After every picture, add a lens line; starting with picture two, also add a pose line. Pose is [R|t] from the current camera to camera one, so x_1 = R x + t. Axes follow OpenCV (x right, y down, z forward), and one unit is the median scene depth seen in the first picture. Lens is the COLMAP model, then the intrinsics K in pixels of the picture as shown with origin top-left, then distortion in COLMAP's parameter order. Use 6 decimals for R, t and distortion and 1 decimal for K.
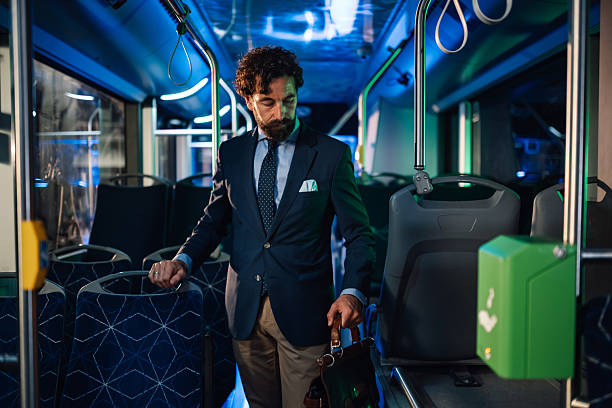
lens RADIAL K [[590.9, 0, 306.0], [0, 590.9, 204.0], [0, 0, 1]] dist [-0.005344, 0.002100]
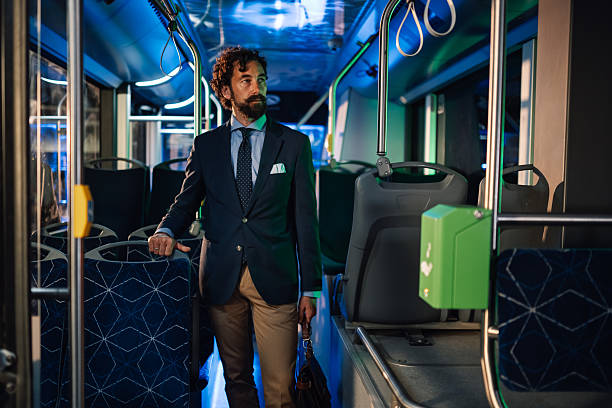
lens RADIAL K [[642.8, 0, 284.7], [0, 642.8, 205.4], [0, 0, 1]] dist [0.002885, -0.001427]
pose [[0.999550, 0.015443, 0.025715, -0.016450], [-0.015719, 0.999821, 0.010558, 0.017224], [-0.025548, -0.010958, 0.999614, -0.149027]]
